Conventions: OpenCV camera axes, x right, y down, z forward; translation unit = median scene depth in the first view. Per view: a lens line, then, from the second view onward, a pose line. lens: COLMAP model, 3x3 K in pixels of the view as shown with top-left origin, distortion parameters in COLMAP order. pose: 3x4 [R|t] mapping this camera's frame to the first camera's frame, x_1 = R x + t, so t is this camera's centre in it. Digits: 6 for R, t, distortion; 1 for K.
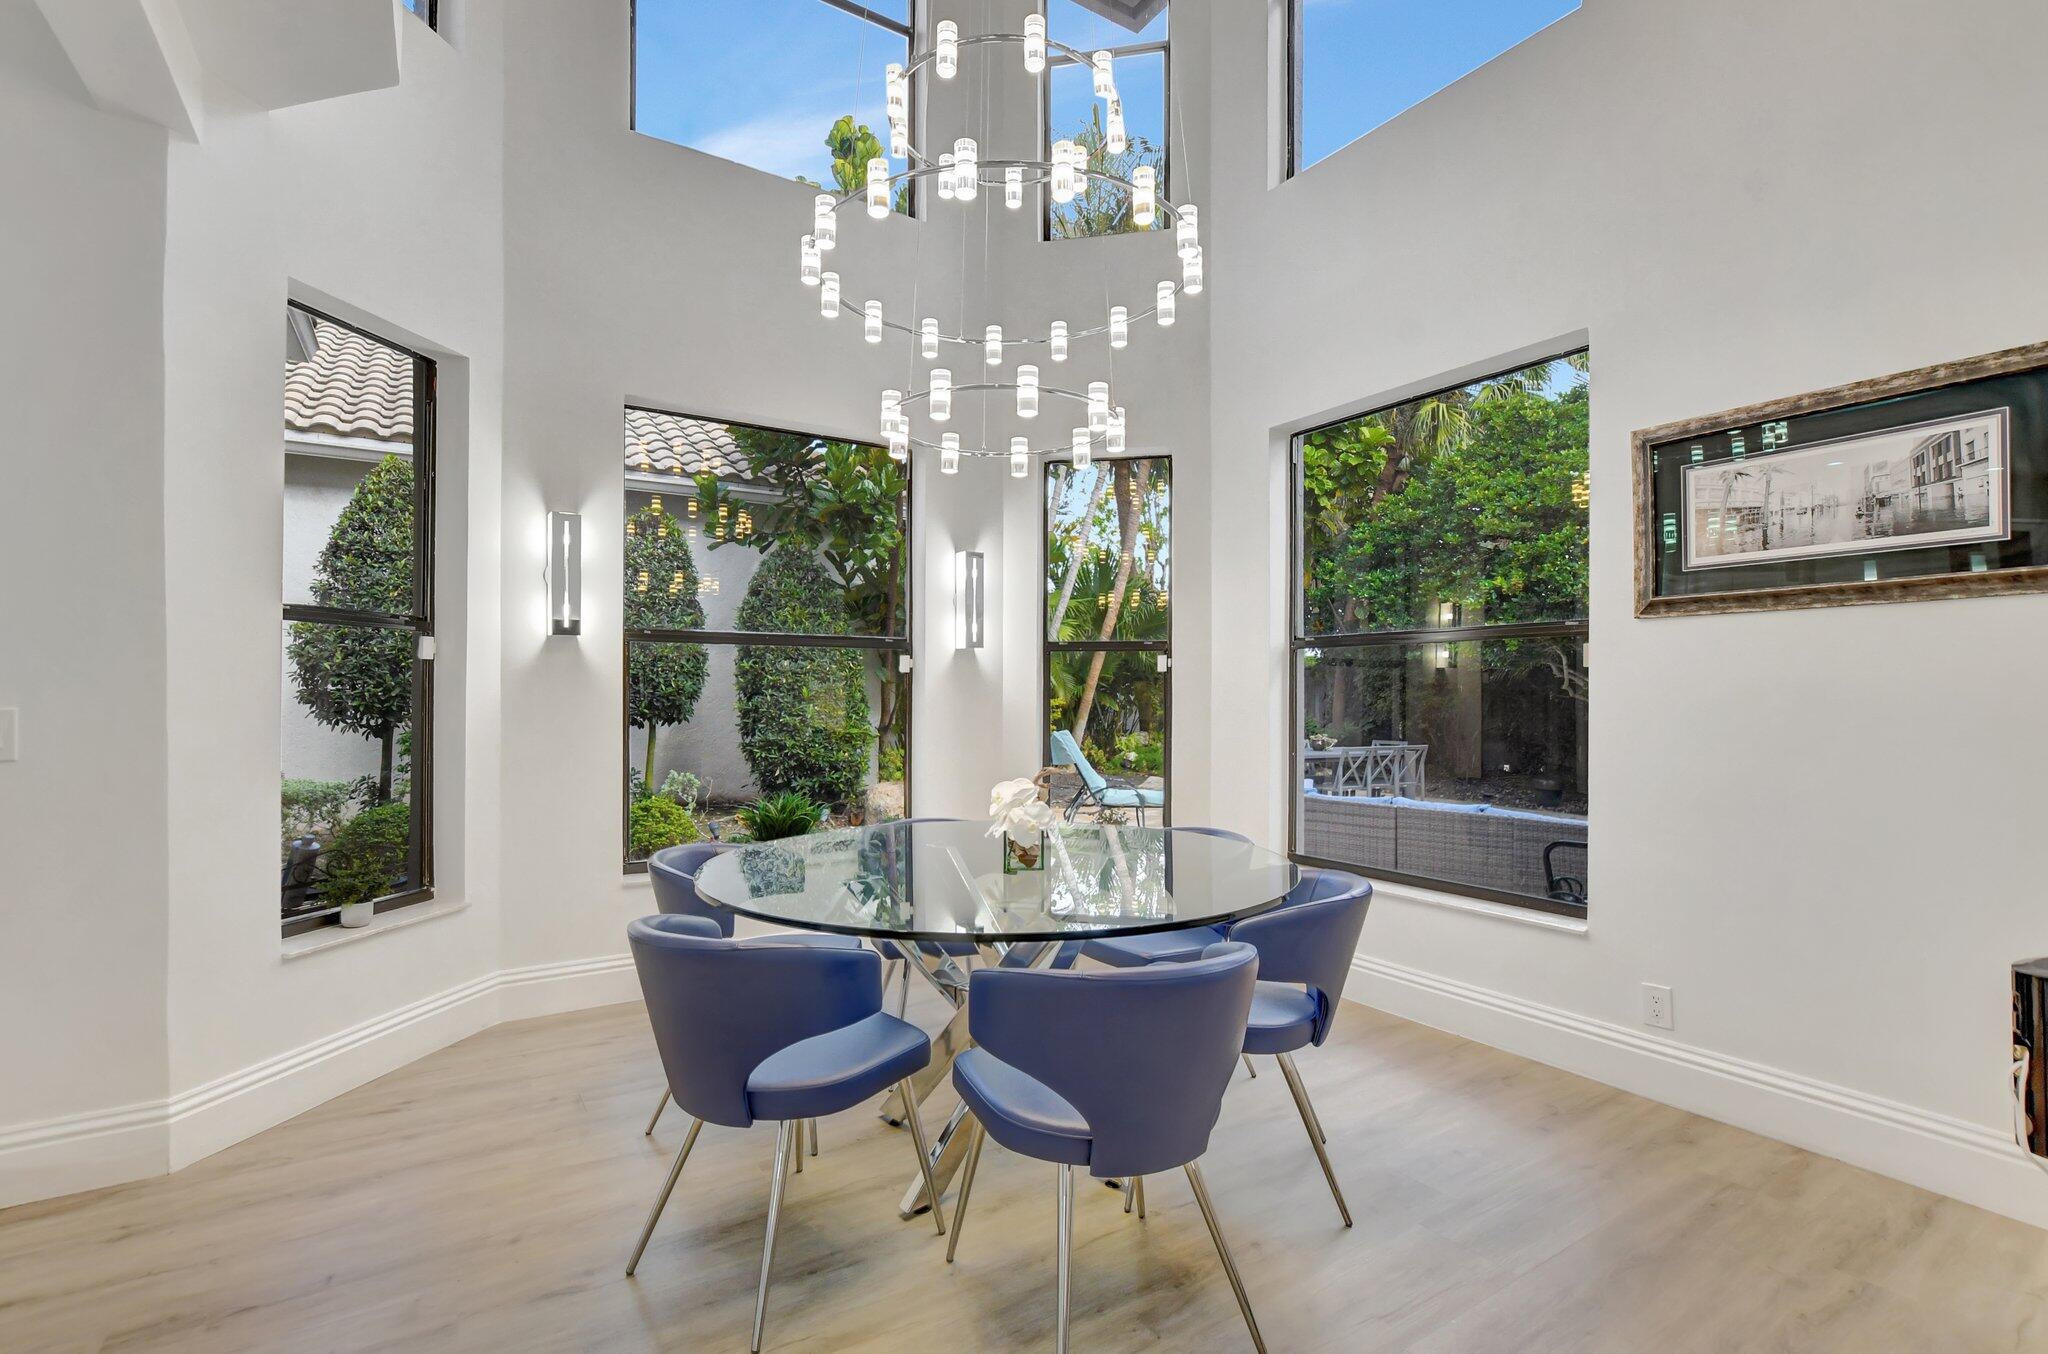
lens RADIAL K [[913.7, 0, 1000.2], [0, 913.7, 692.9], [0, 0, 1]] dist [-0.019121, 0.003710]
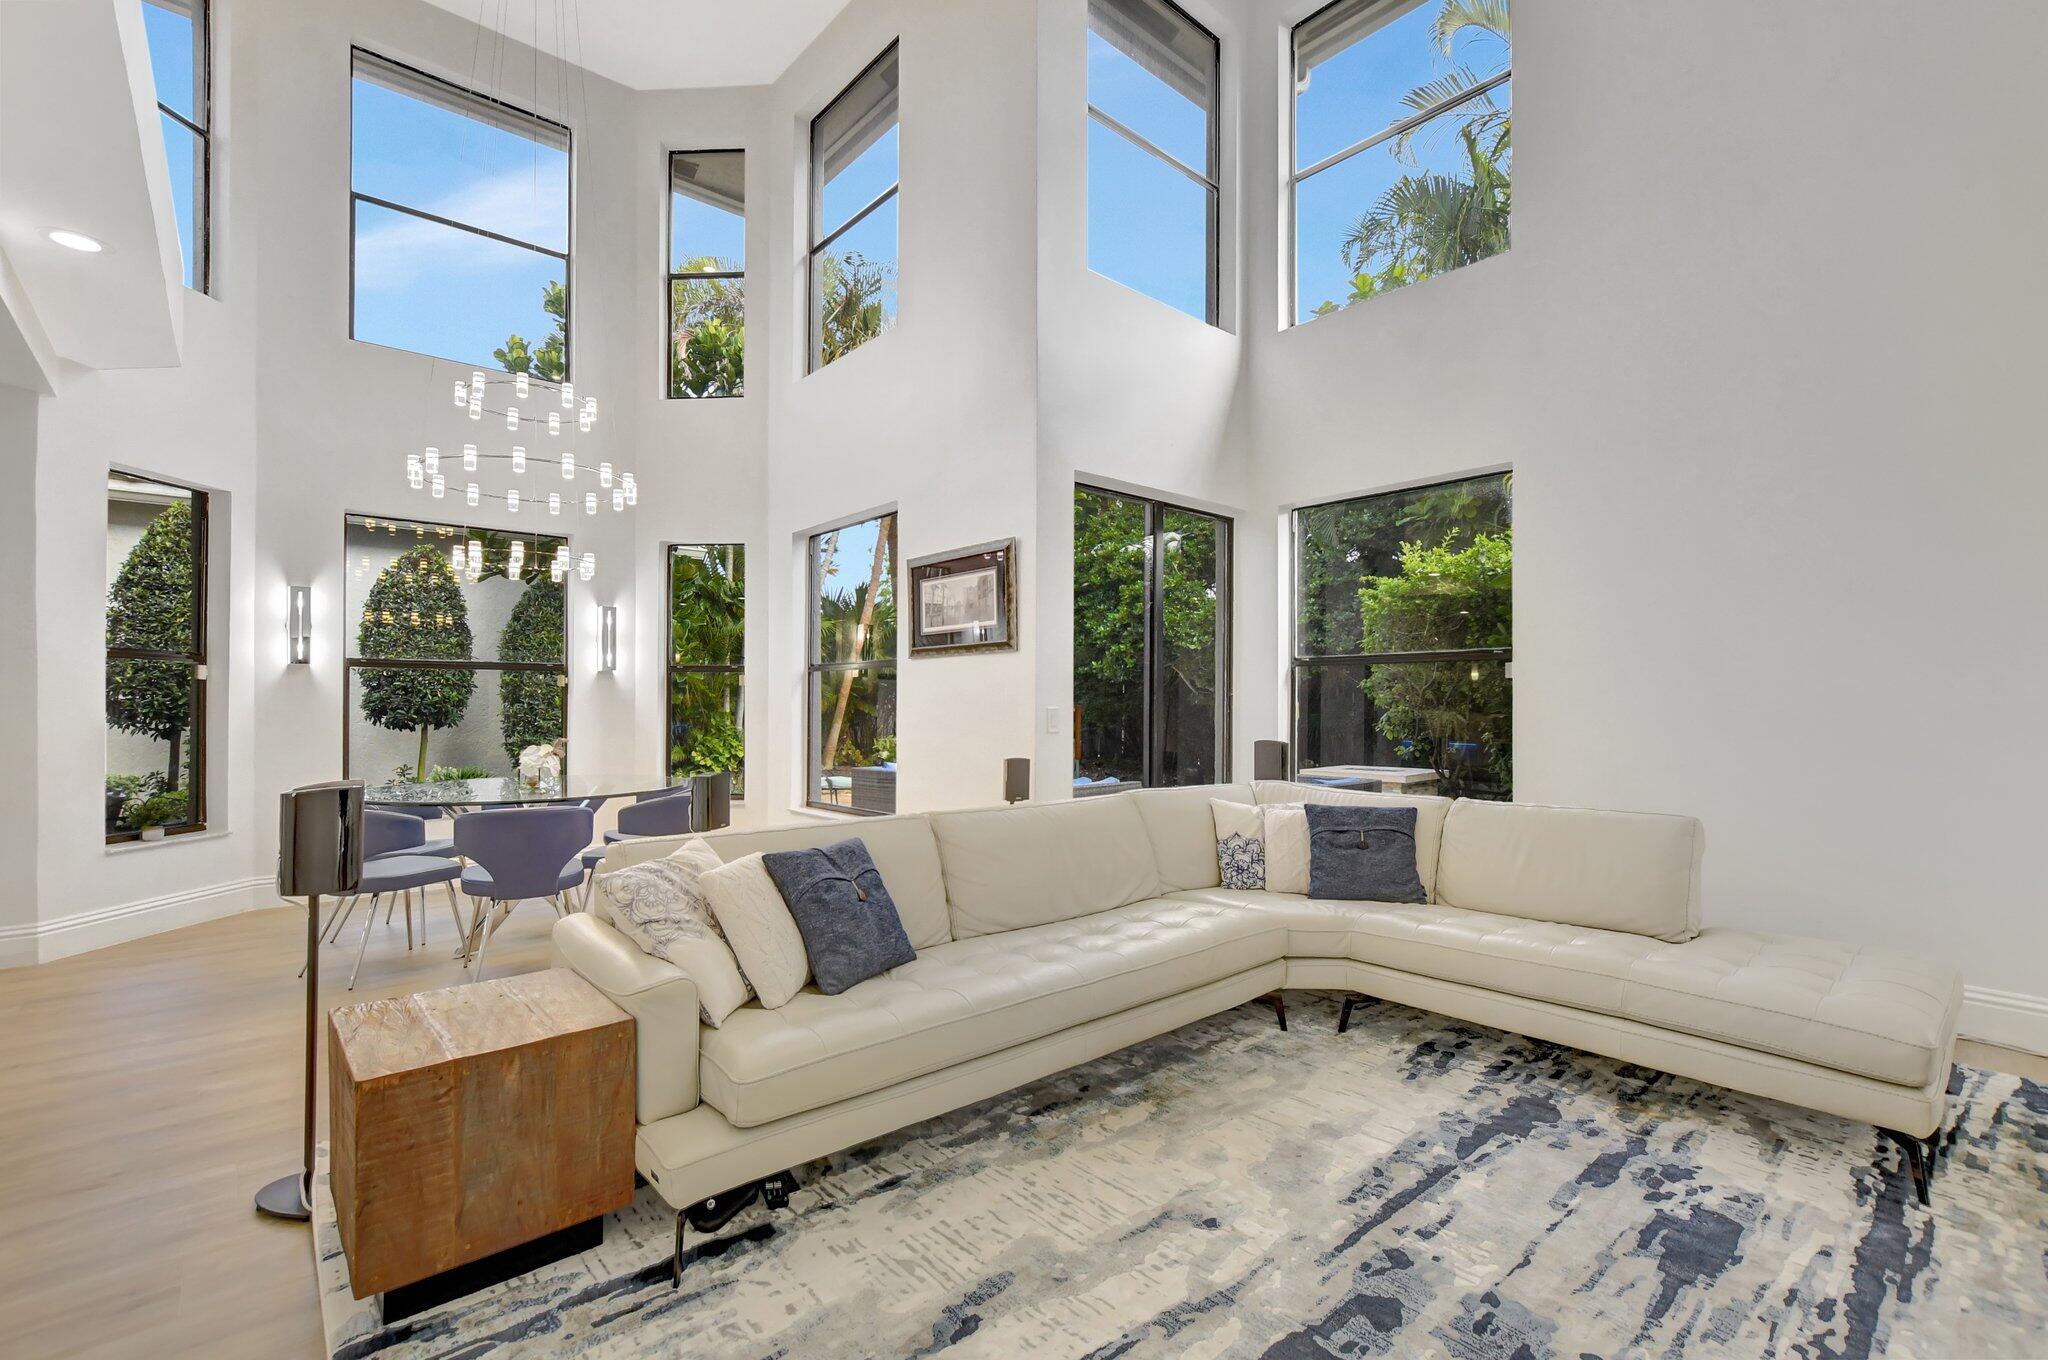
lens RADIAL K [[913.7, 0, 1011.0], [0, 913.7, 697.3], [0, 0, 1]] dist [-0.019121, 0.003710]
pose [[0.988352, -0.002572, 0.152165, 0.513623], [0.003334, 0.999983, -0.004755, 0.006555], [-0.152150, 0.005207, 0.988344, -0.754854]]
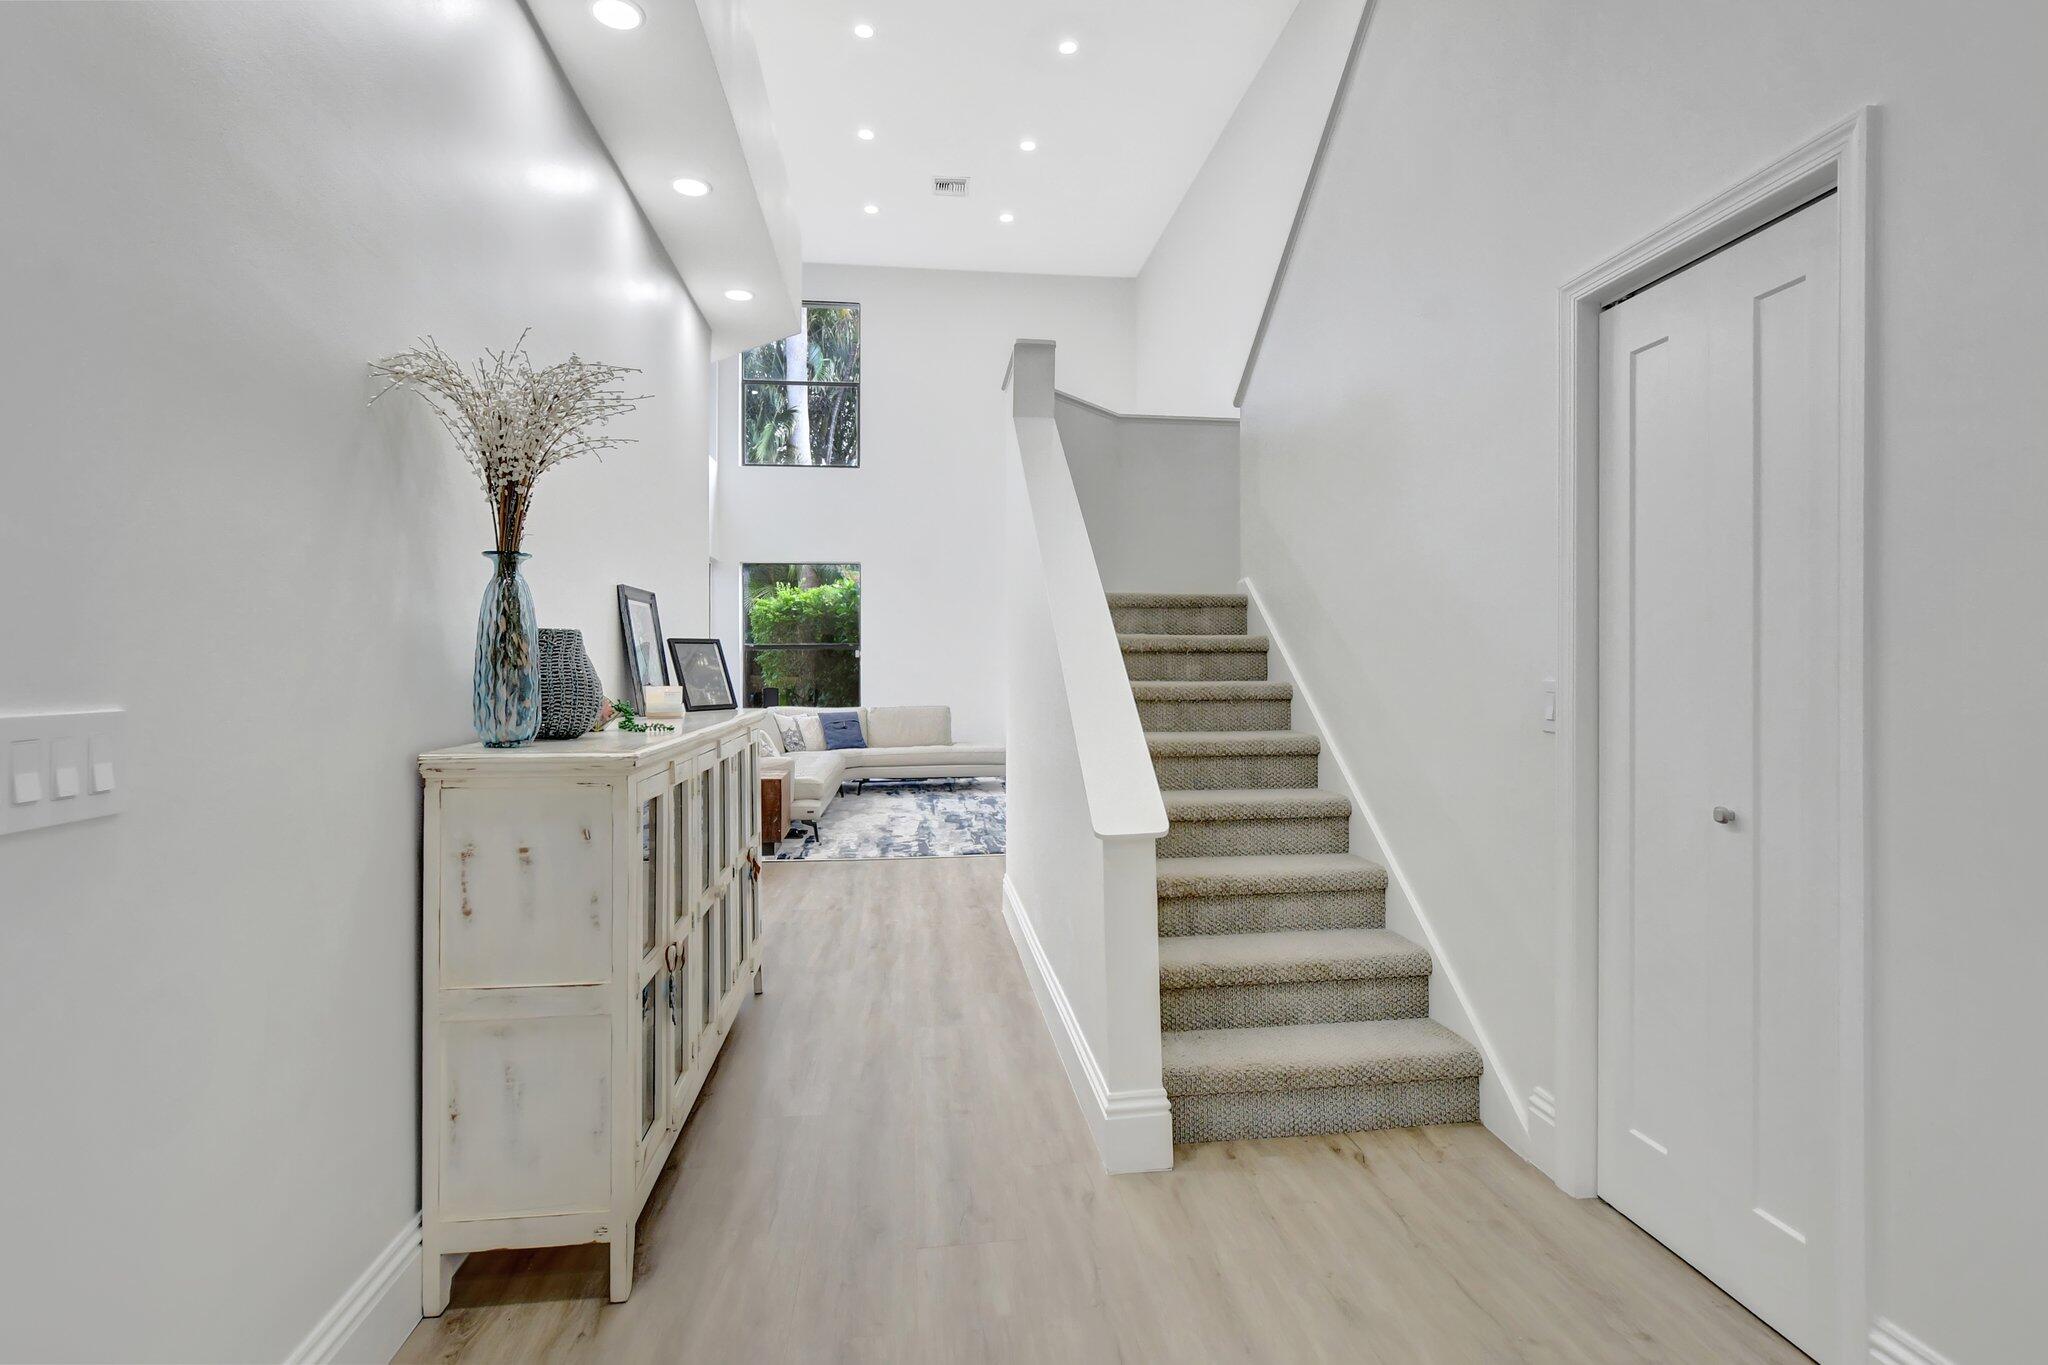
lens RADIAL K [[913.7, 0, 1027.3], [0, 913.7, 670.5], [0, 0, 1]] dist [-0.019121, 0.003710]
pose [[0.413225, -0.013345, 0.910531, -1.118855], [0.006444, 0.999910, 0.011731, -0.012012], [-0.910606, 0.001020, 0.413274, -1.325287]]
